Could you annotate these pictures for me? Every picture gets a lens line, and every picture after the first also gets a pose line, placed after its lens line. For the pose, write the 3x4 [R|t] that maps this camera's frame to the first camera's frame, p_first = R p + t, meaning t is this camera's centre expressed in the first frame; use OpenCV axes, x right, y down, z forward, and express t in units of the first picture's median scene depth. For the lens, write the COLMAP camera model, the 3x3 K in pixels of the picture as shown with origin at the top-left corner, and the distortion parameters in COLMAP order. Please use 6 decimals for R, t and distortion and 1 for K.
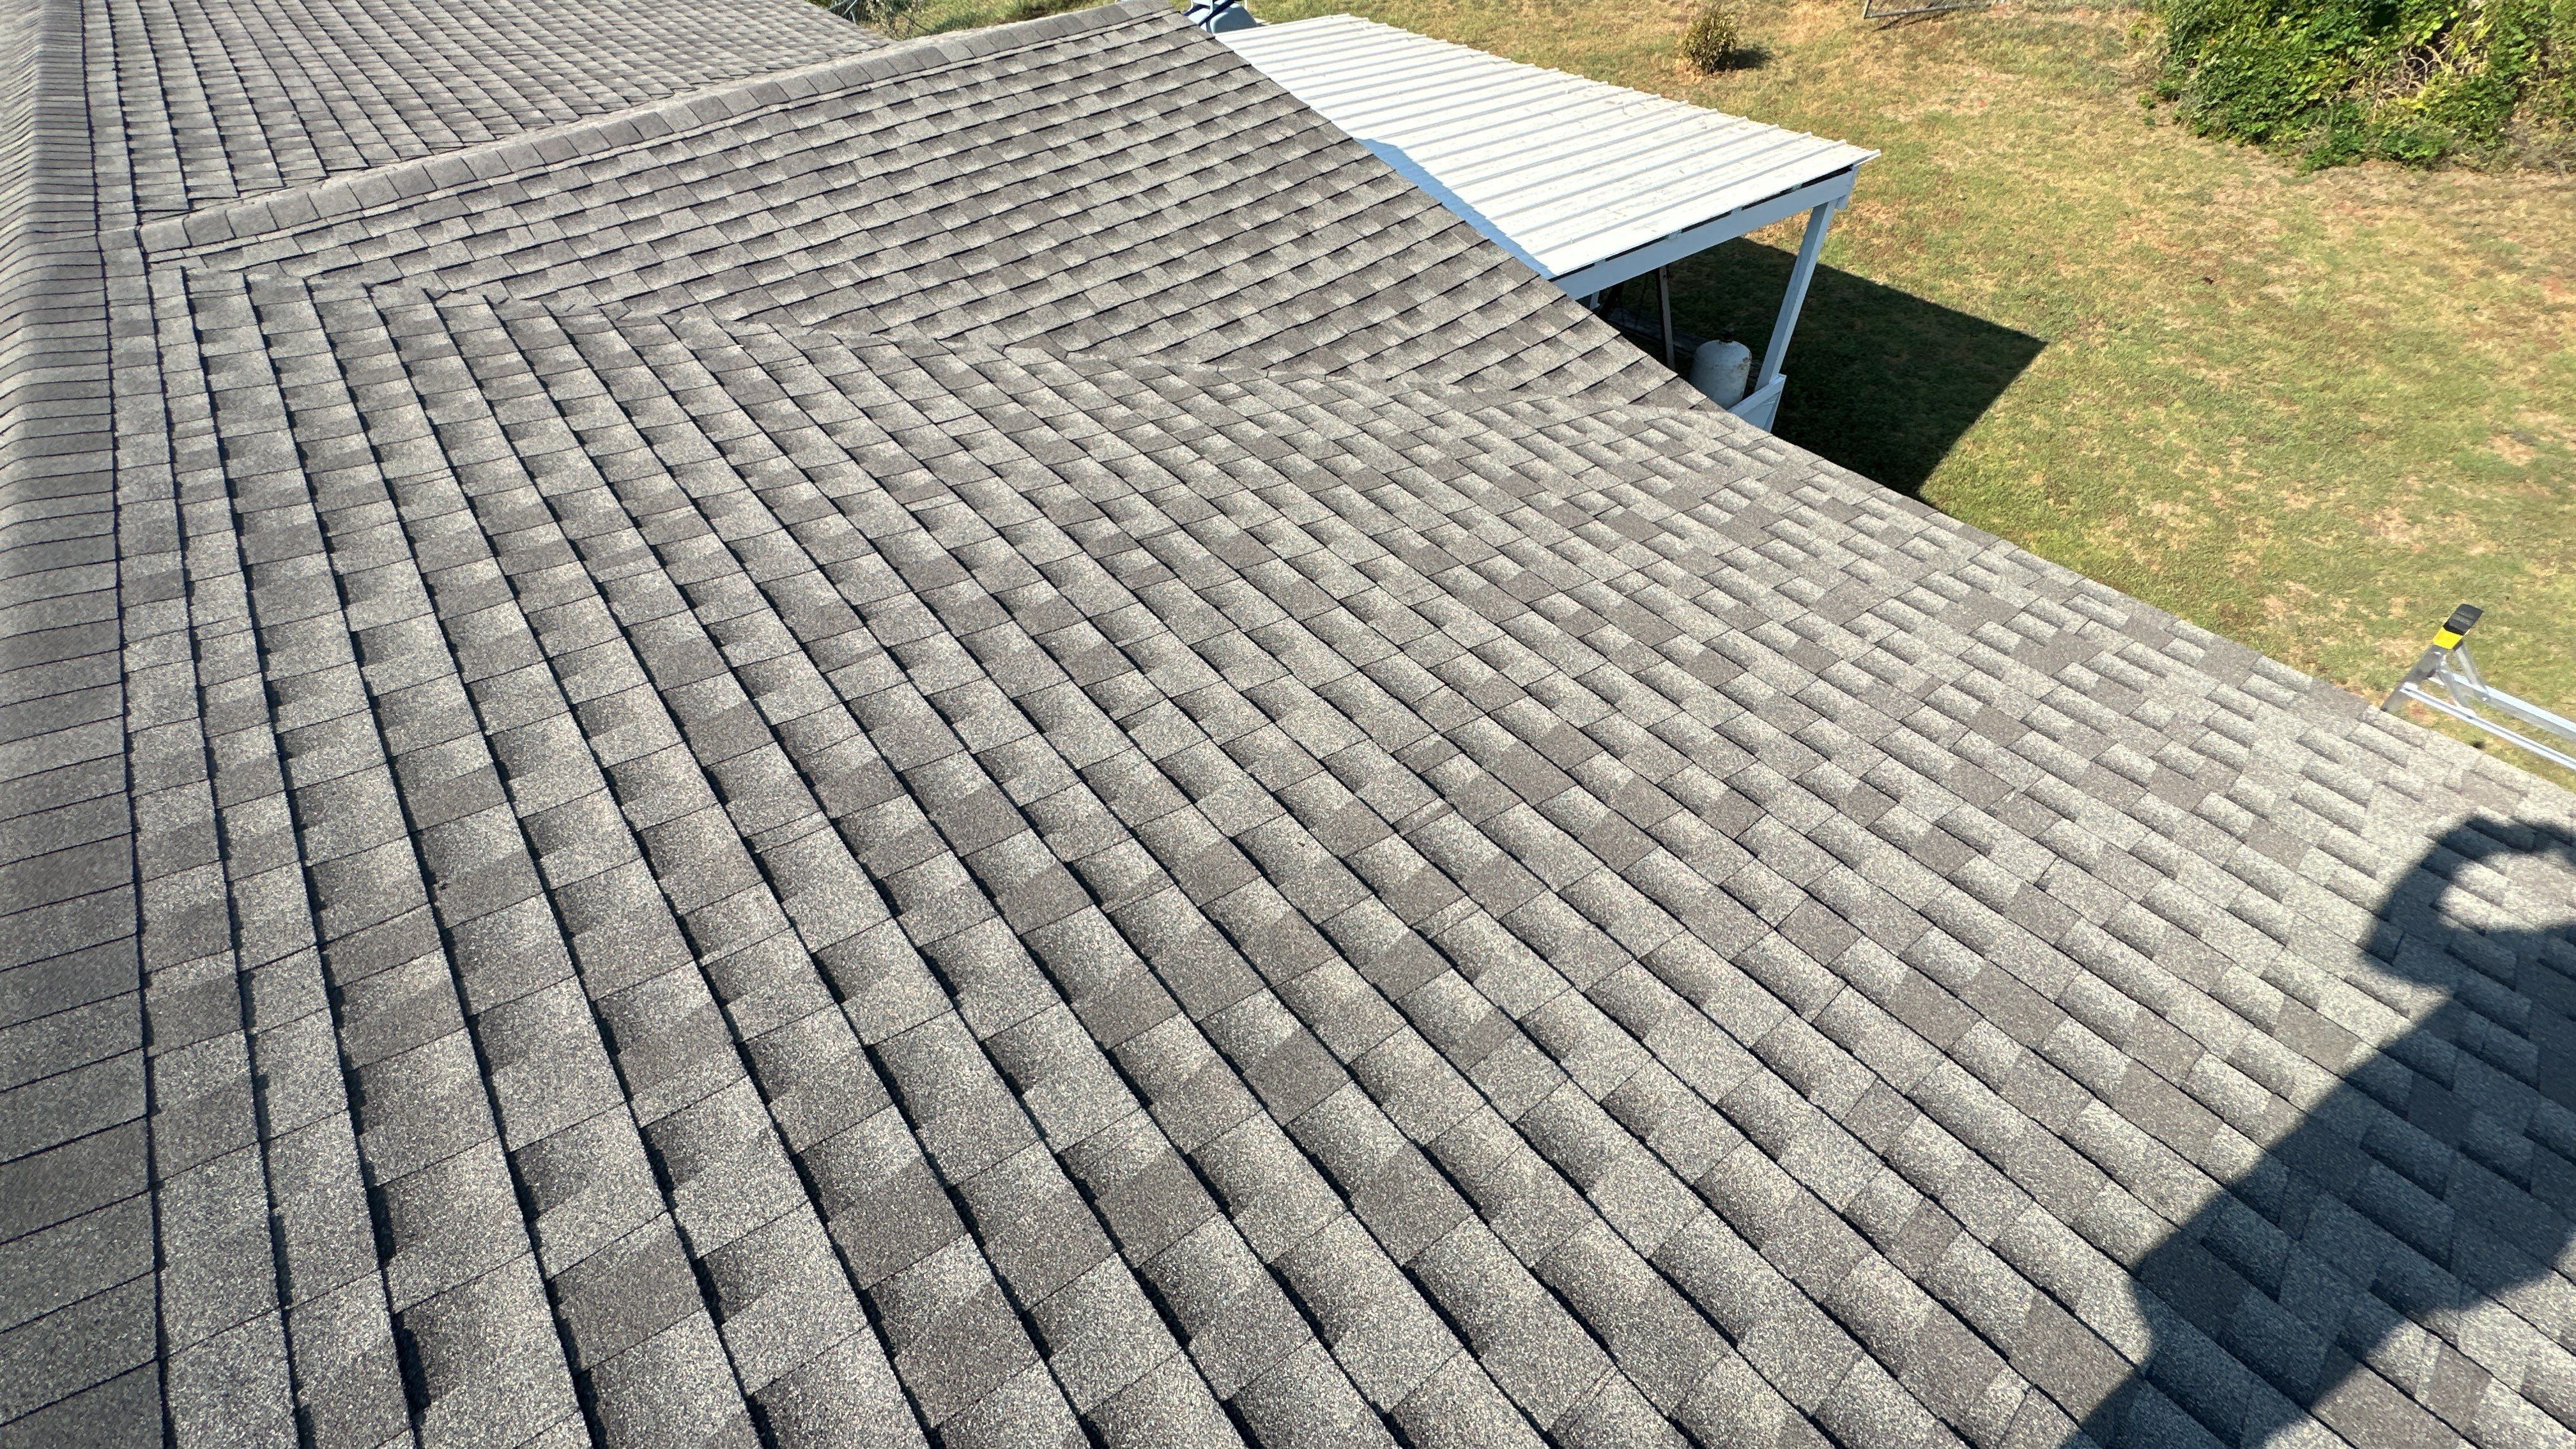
lens RADIAL K [[1029.6, 0, 1284.0], [0, 1029.6, 725.1], [0, 0, 1]] dist [-0.003088, 0.000156]
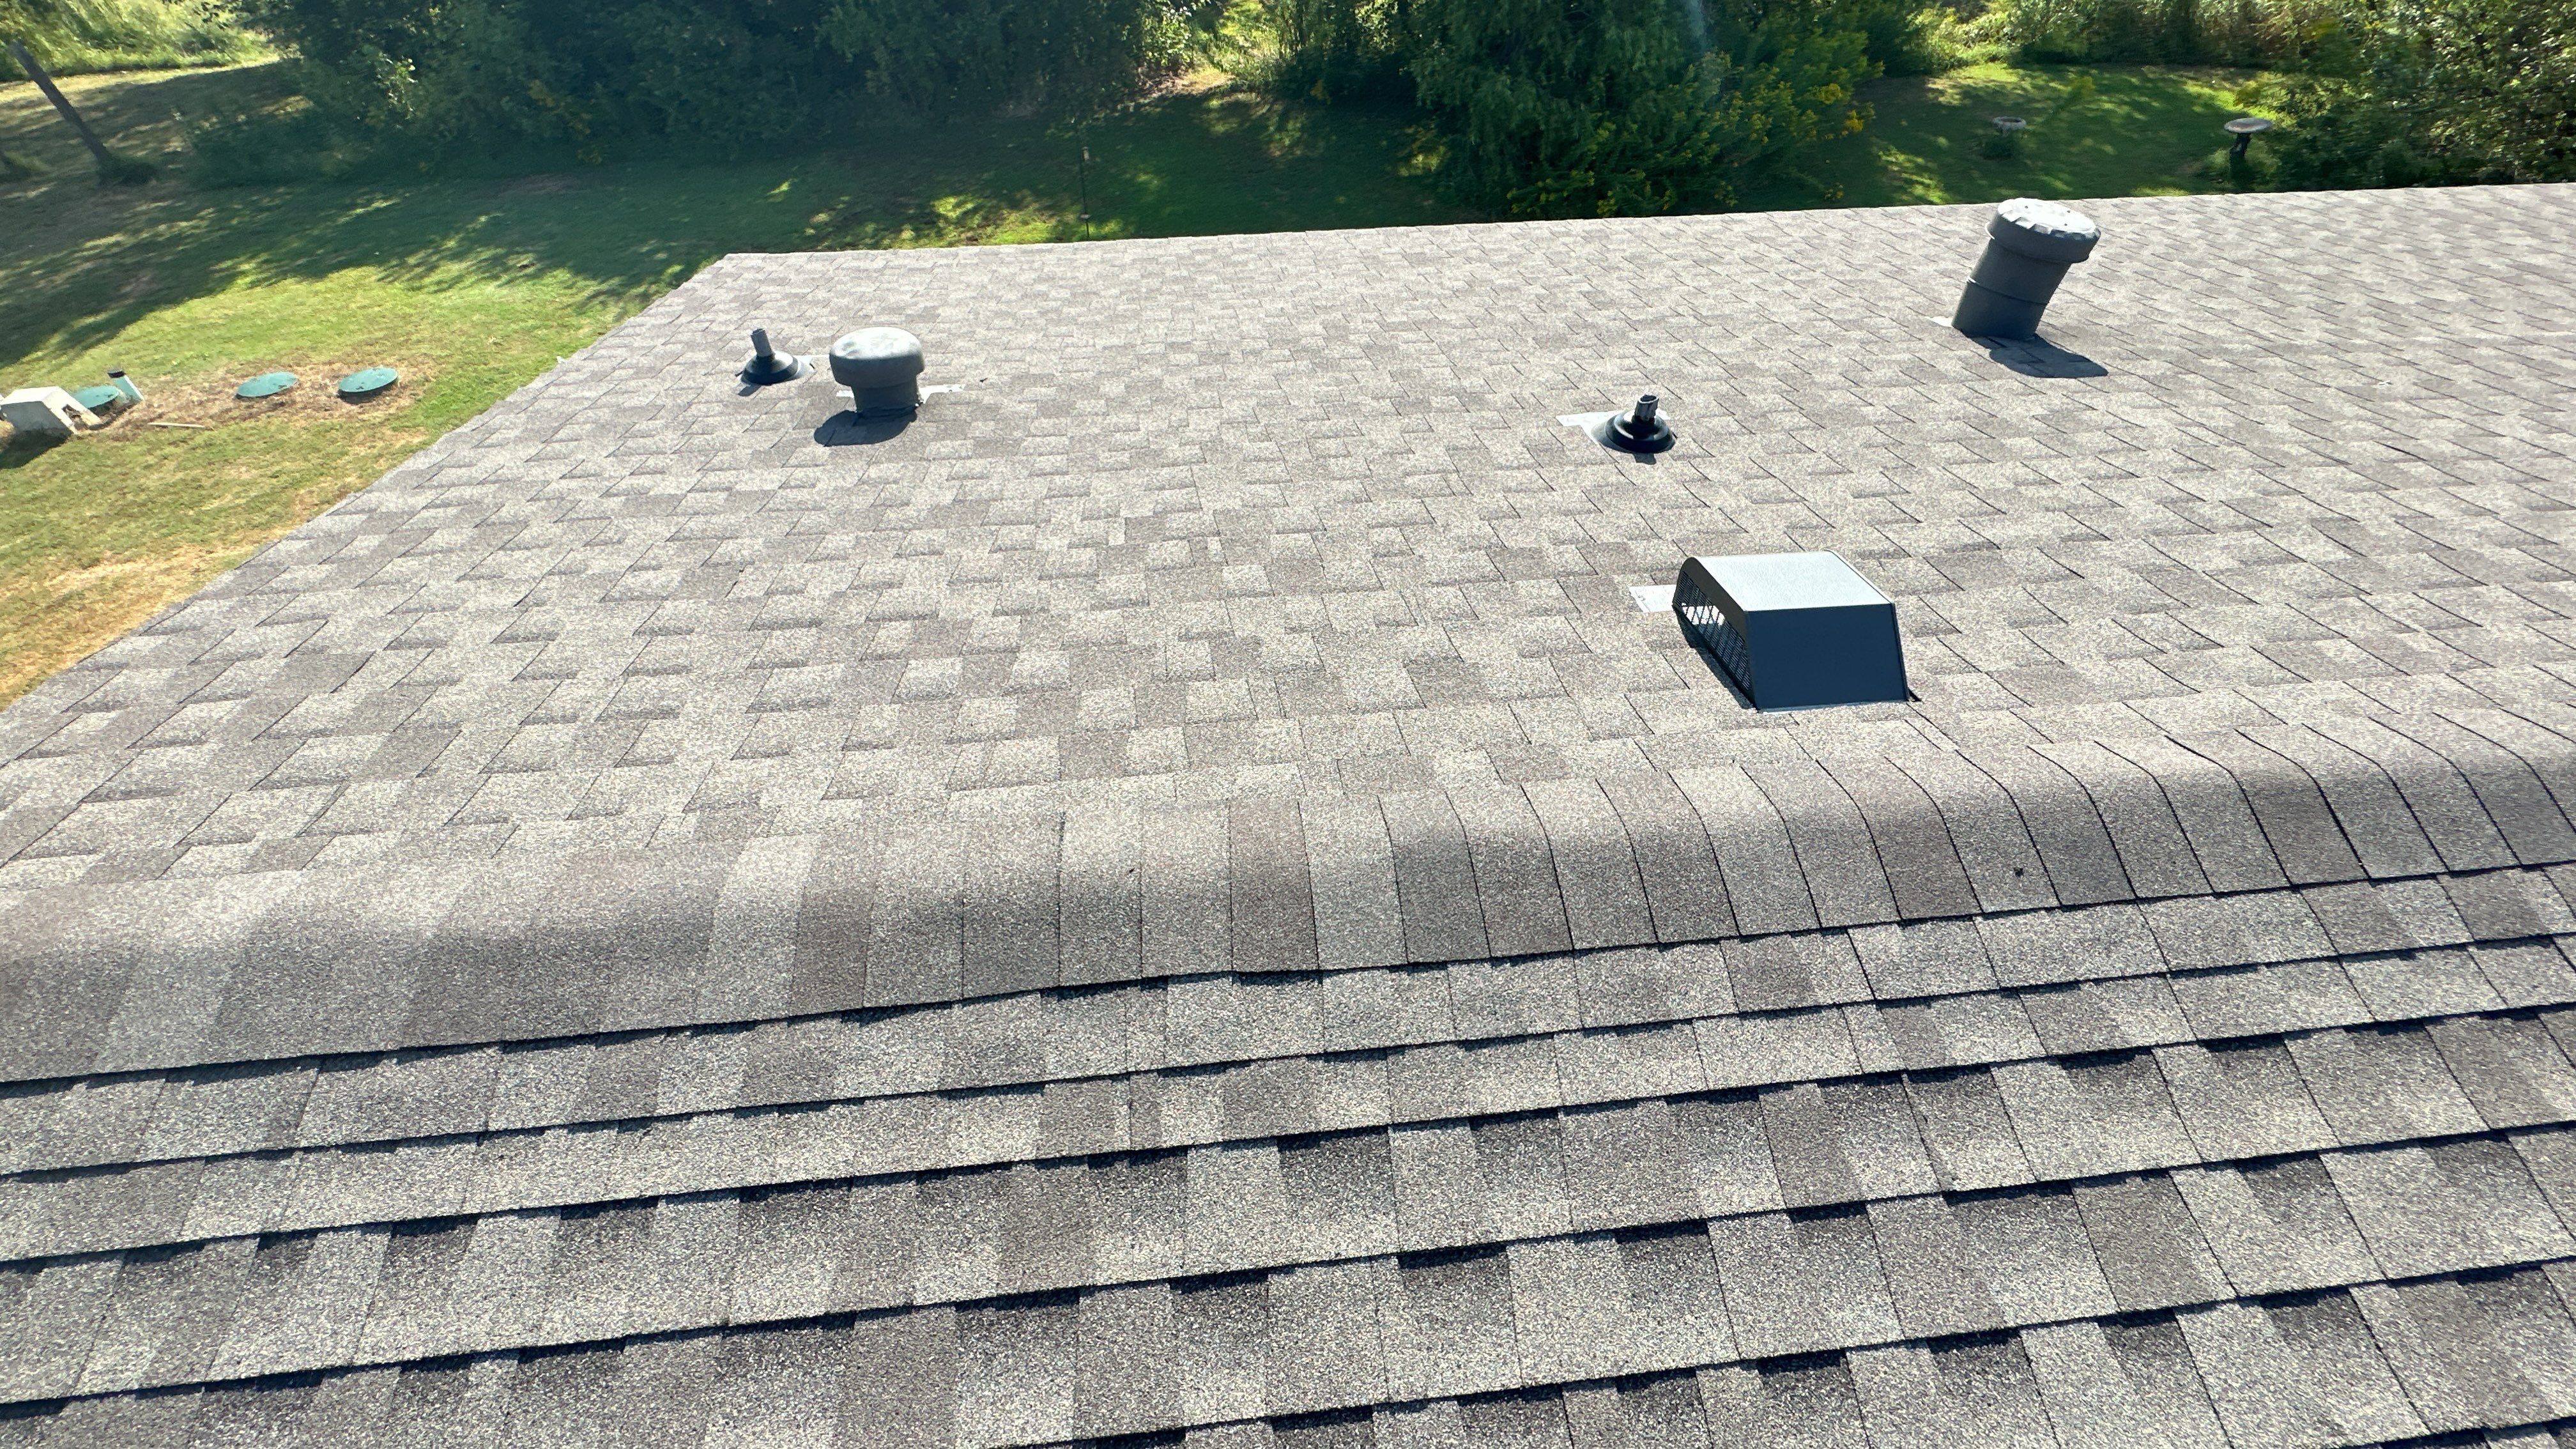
lens RADIAL K [[1029.6, 0, 1284.0], [0, 1029.6, 725.1], [0, 0, 1]] dist [-0.003088, 0.000156]
pose [[-0.554450, 0.624019, -0.550622, 0.023471], [-0.600218, 0.158466, 0.783981, 0.109646], [0.576475, 0.765172, 0.286686, -0.065231]]
